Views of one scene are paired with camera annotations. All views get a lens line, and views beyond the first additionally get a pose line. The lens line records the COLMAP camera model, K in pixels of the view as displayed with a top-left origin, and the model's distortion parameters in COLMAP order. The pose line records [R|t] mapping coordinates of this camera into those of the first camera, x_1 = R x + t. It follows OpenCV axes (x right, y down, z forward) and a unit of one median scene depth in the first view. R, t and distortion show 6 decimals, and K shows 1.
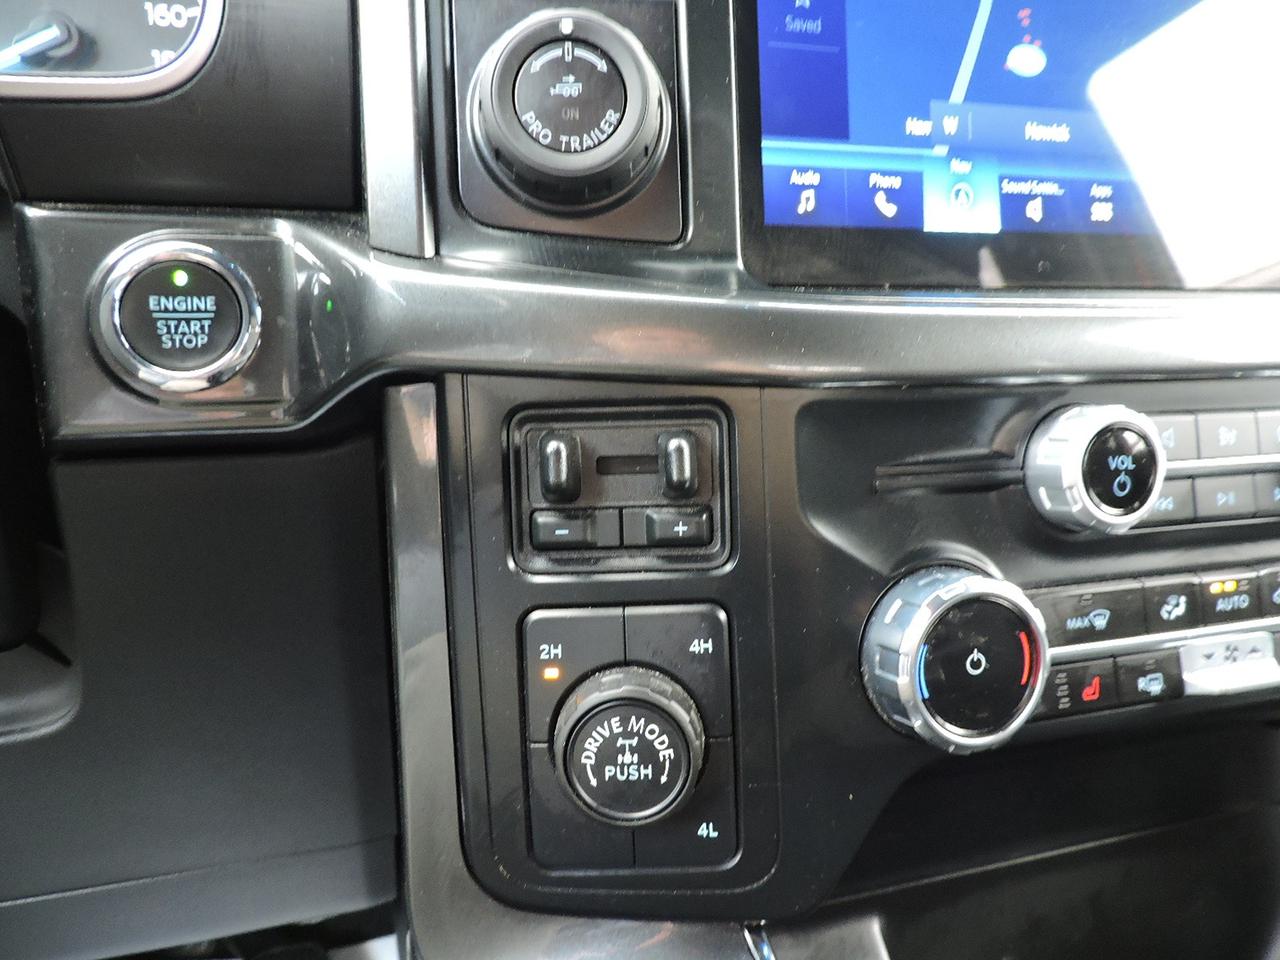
lens RADIAL K [[878.8, 0, 649.8], [0, 878.8, 477.3], [0, 0, 1]] dist [-0.023684, -0.009468]
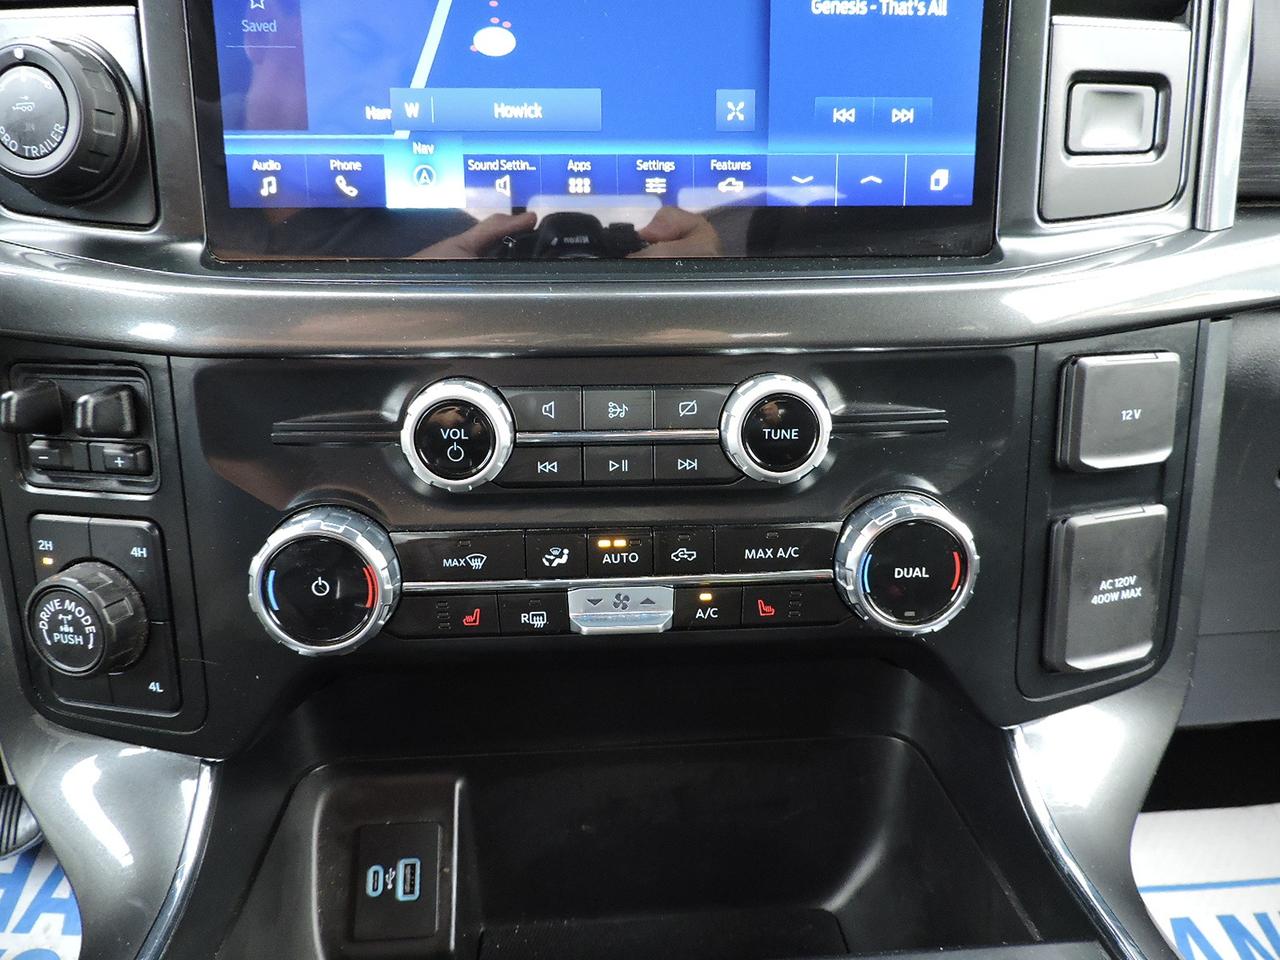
lens RADIAL K [[878.8, 0, 649.8], [0, 878.8, 477.3], [0, 0, 1]] dist [-0.023684, -0.009468]
pose [[0.981183, 0.078623, -0.176347, 0.925577], [-0.050422, 0.985982, 0.159050, -0.145884], [0.186380, -0.147165, 0.971393, -0.087996]]
